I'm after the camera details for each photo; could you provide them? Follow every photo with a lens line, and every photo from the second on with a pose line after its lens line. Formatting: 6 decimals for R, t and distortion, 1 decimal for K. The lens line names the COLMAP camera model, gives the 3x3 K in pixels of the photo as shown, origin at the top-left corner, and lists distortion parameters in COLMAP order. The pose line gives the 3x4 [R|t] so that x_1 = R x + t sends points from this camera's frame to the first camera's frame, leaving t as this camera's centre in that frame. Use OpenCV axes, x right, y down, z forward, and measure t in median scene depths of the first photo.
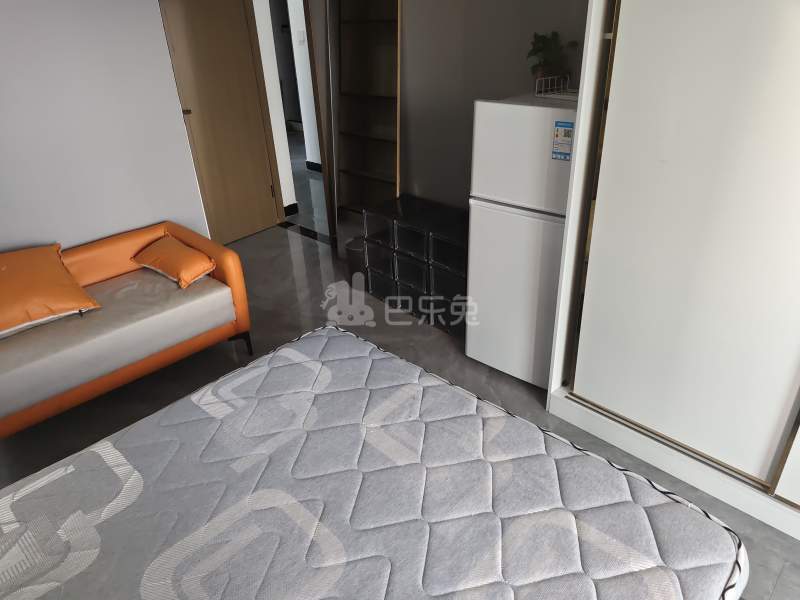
lens RADIAL K [[546.4, 0, 400.0], [0, 546.4, 300.0], [0, 0, 1]] dist [0.045280, -0.059792]
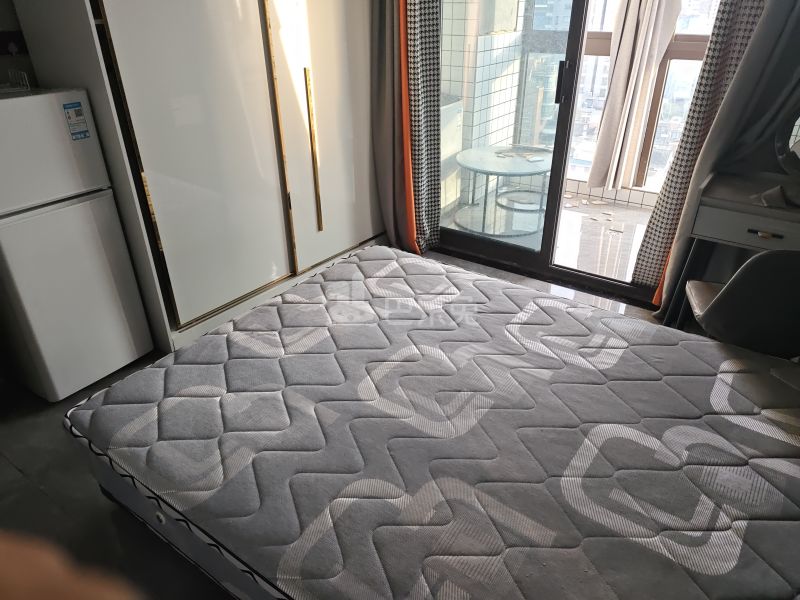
lens RADIAL K [[546.4, 0, 400.0], [0, 546.4, 300.0], [0, 0, 1]] dist [0.045280, -0.059792]
pose [[-0.160938, -0.437847, 0.884527, -0.899336], [0.466175, 0.756215, 0.459151, -0.226197], [-0.869931, 0.486240, 0.082410, 0.539815]]
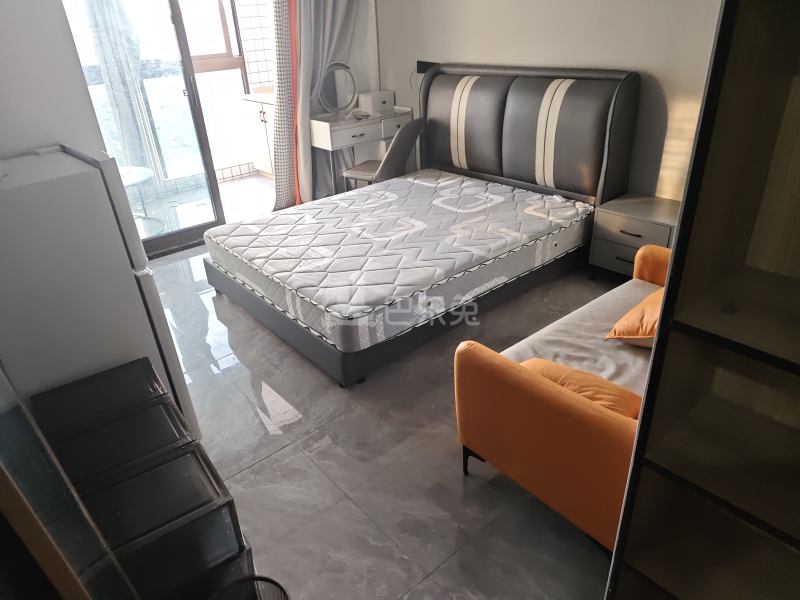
lens RADIAL K [[546.4, 0, 400.0], [0, 546.4, 300.0], [0, 0, 1]] dist [0.045280, -0.059792]
pose [[-0.990556, 0.043614, 0.129985, -0.427819], [0.132050, 0.558590, 0.818865, -0.955650], [-0.036895, 0.828297, -0.559074, 1.783672]]
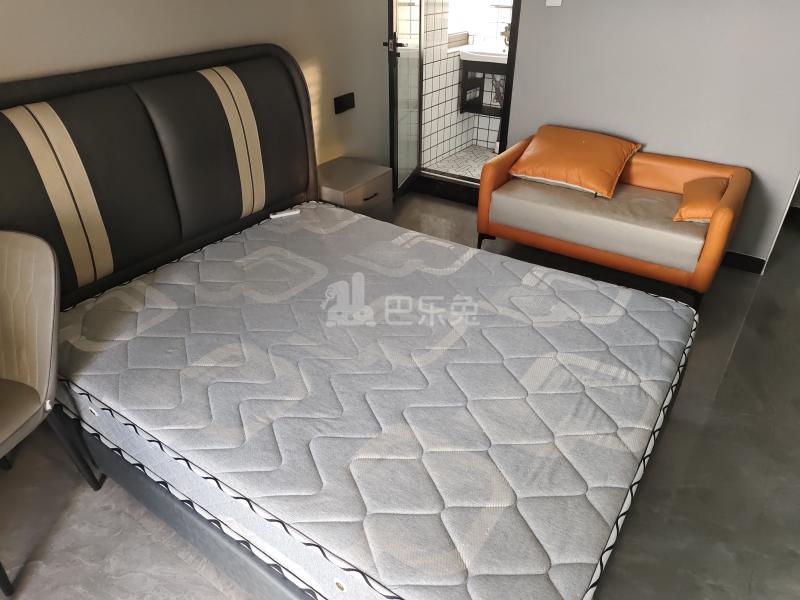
lens RADIAL K [[546.4, 0, 400.0], [0, 546.4, 300.0], [0, 0, 1]] dist [0.045280, -0.059792]
pose [[0.170881, 0.556861, -0.812838, 0.602958], [-0.457913, 0.775350, 0.434913, -0.158952], [0.872419, 0.297890, 0.387487, 0.232274]]
